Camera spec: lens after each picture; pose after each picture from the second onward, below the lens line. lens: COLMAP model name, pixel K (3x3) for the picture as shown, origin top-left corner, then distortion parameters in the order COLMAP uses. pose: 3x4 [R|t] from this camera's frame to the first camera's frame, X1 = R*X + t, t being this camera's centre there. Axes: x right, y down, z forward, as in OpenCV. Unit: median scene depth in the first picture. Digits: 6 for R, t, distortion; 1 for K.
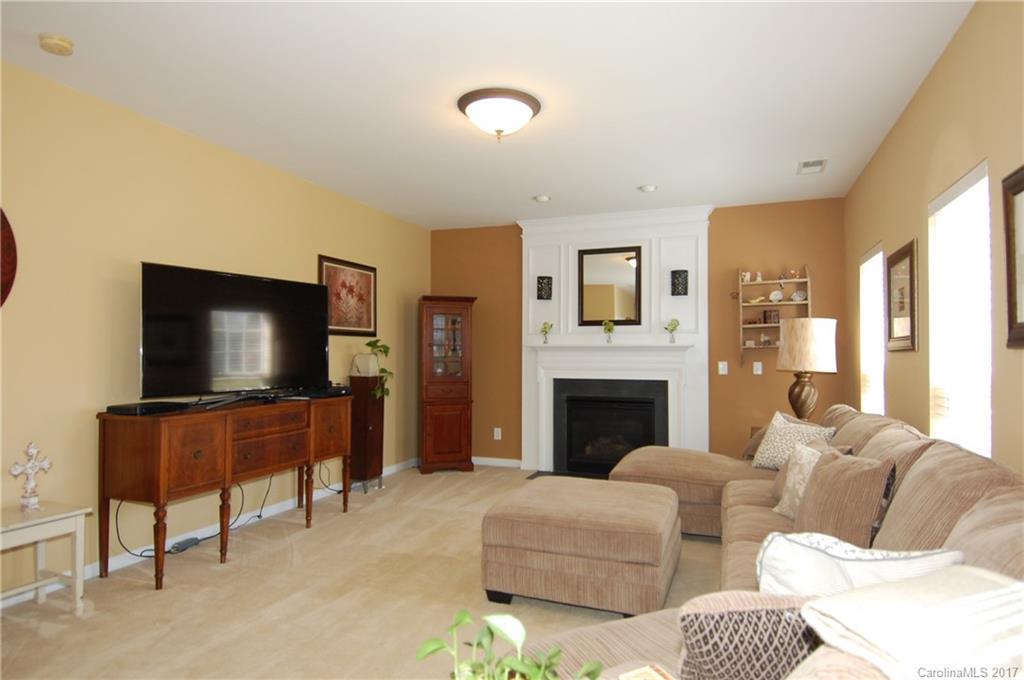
lens RADIAL K [[559.9, 0, 515.7], [0, 559.9, 341.6], [0, 0, 1]] dist [0.036017, -0.000675]
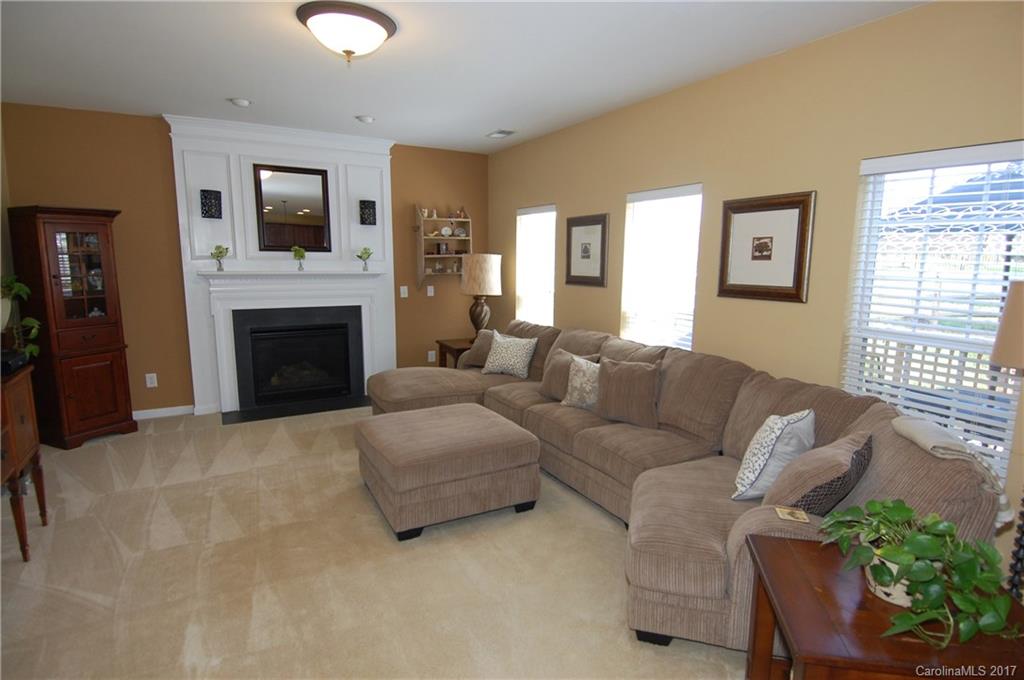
lens RADIAL K [[530.2, 0, 508.2], [0, 530.2, 341.4], [0, 0, 1]] dist [0.009856, -0.013928]
pose [[0.658276, -0.113205, 0.744216, -0.320263], [-0.021412, 0.985412, 0.168834, -0.042496], [-0.752472, -0.127074, 0.646249, 0.132315]]
